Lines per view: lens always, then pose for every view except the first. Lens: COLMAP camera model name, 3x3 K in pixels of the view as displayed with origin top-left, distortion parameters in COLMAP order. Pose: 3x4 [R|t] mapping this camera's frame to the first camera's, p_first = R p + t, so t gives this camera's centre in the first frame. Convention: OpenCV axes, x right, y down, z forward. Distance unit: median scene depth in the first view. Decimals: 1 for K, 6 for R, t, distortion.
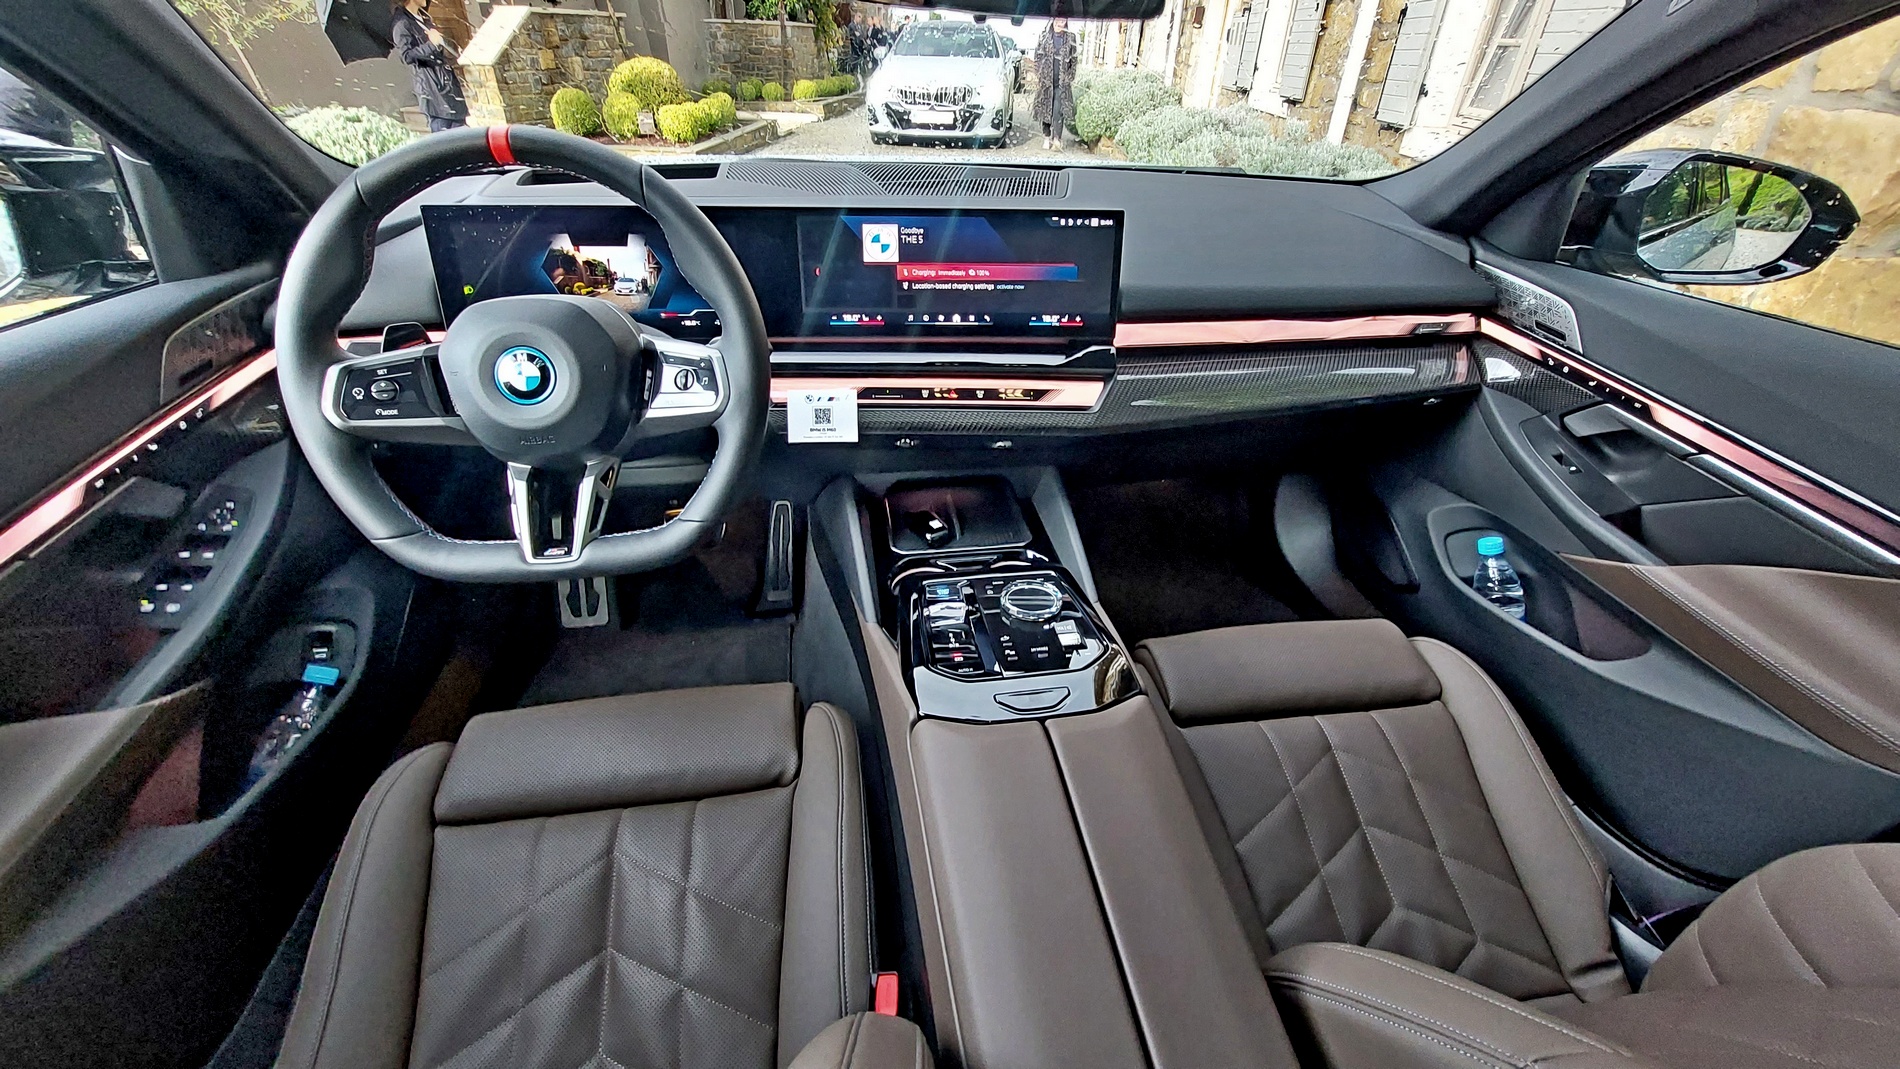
lens RADIAL K [[786.8, 0, 968.9], [0, 786.8, 522.5], [0, 0, 1]] dist [-0.010210, 0.000195]
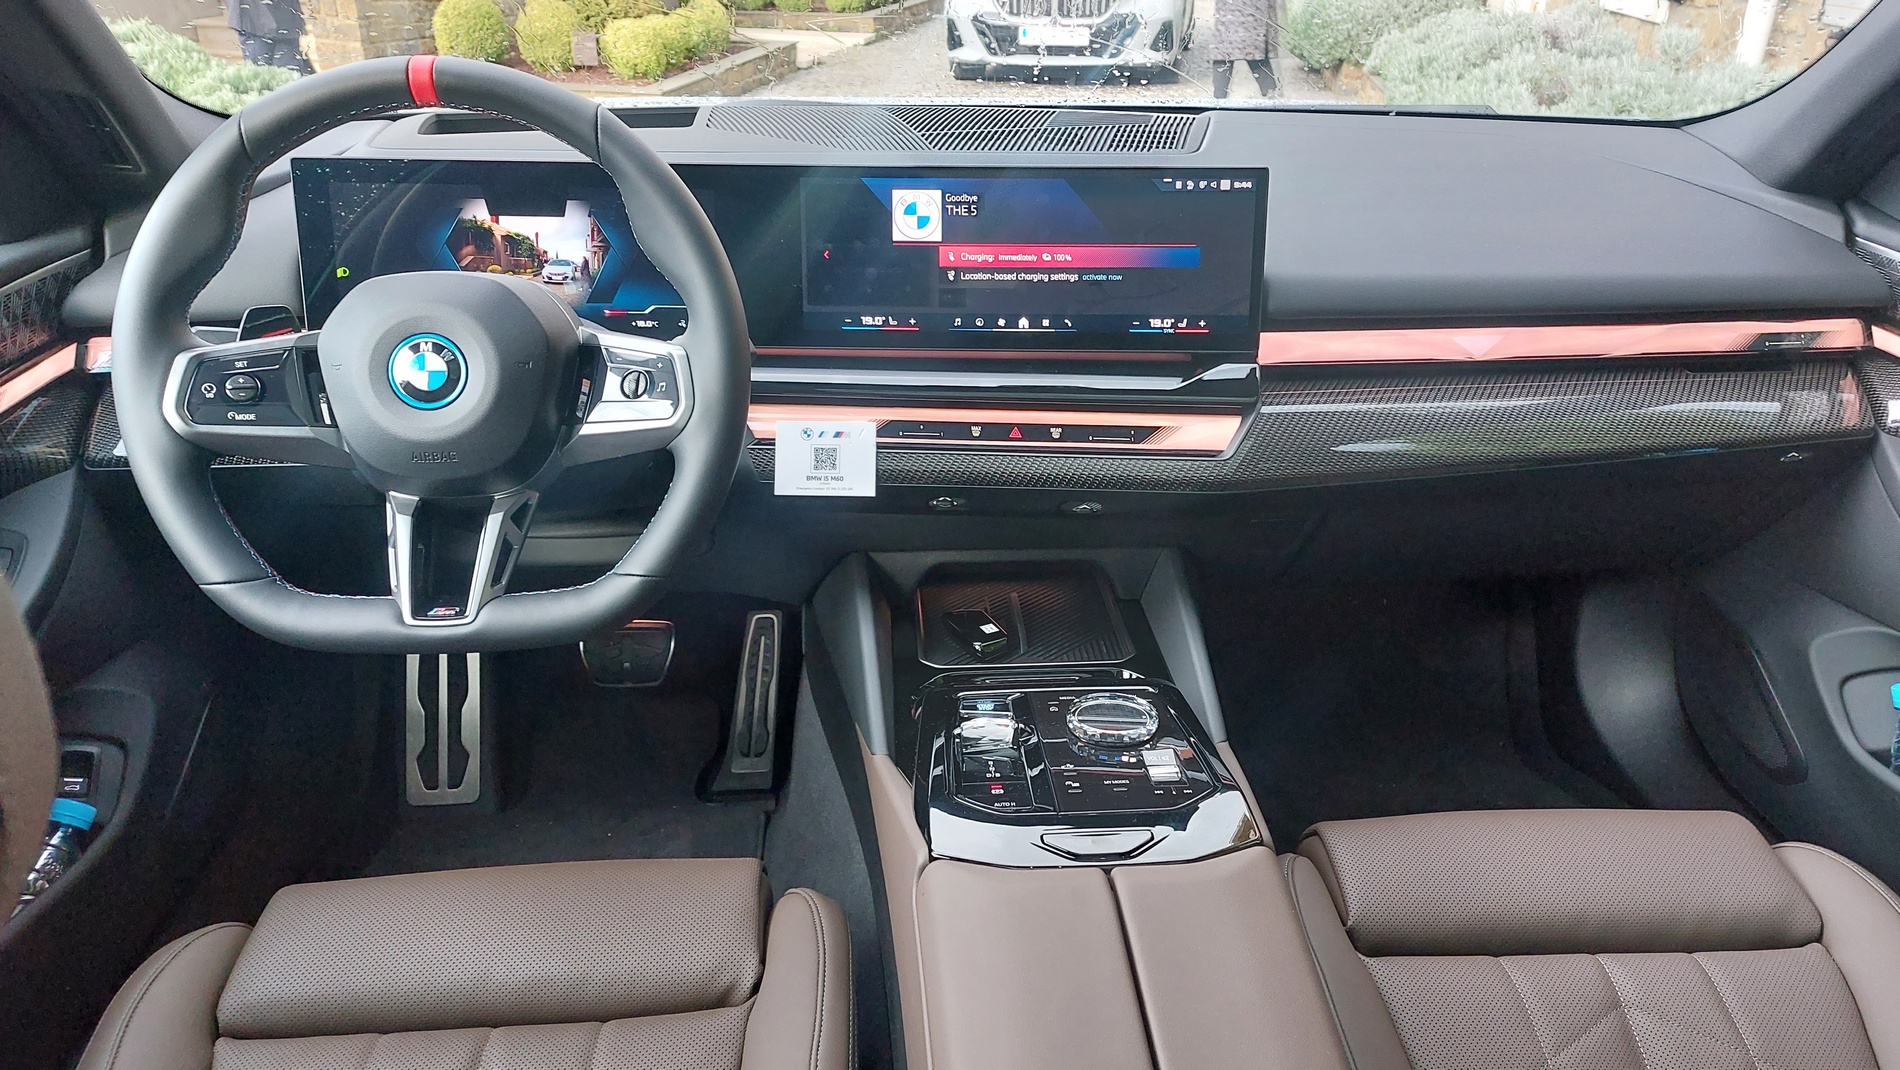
lens RADIAL K [[1406.7, 0, 981.0], [0, 1406.7, 513.4], [0, 0, 1]] dist [0.070209, -0.025605]
pose [[0.995736, 0.018209, -0.090439, 0.064910], [-0.031620, 0.988308, -0.149153, 0.095415], [0.086666, 0.151376, 0.984670, -0.199768]]
